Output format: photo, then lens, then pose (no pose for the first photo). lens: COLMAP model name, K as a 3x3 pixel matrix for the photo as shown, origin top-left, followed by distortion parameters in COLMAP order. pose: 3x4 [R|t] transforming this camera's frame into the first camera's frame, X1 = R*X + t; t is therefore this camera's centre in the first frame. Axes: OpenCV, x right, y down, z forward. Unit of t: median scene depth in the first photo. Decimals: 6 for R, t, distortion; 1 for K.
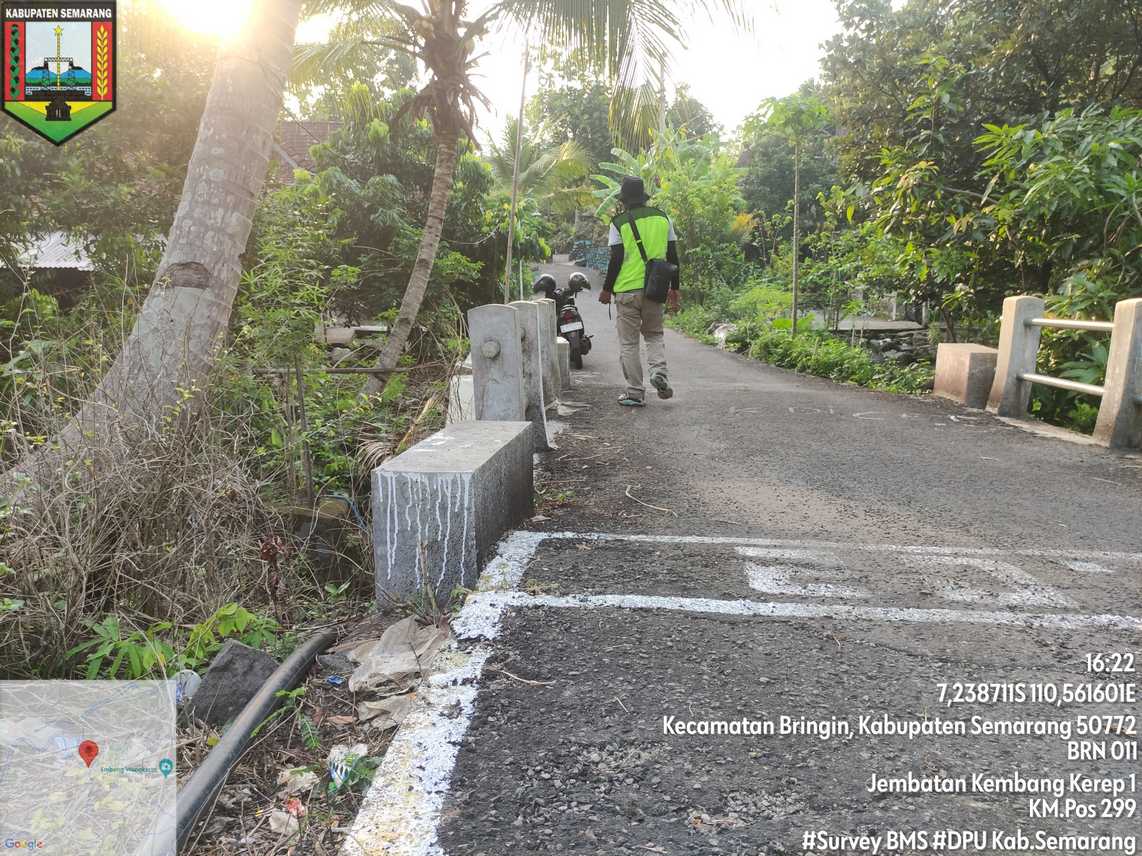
lens RADIAL K [[831.3, 0, 579.2], [0, 831.3, 433.9], [0, 0, 1]] dist [0.029159, -0.027981]
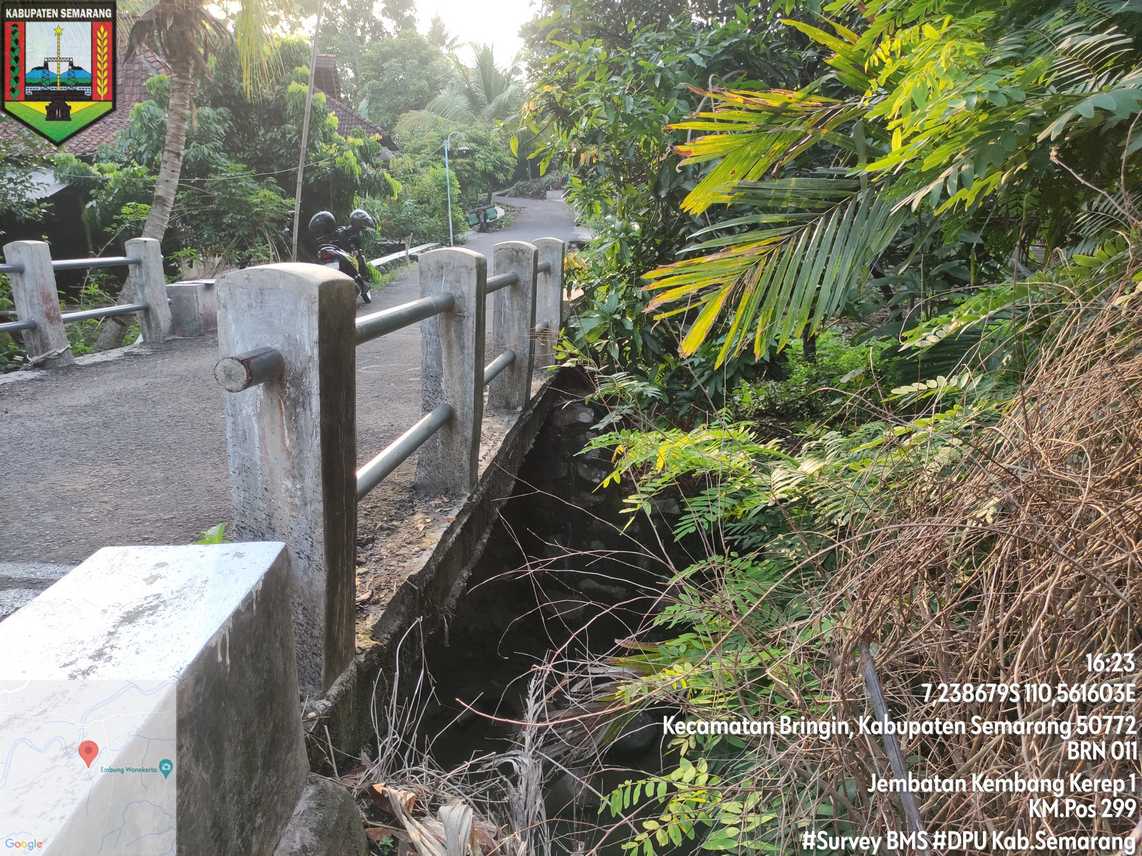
lens RADIAL K [[831.3, 0, 565.9], [0, 831.3, 435.7], [0, 0, 1]] dist [0.029159, -0.027981]
pose [[0.998977, 0.007923, -0.044525, 0.468470], [-0.004629, 0.997275, 0.073622, -0.012251], [0.044987, -0.073340, 0.996292, 0.066454]]
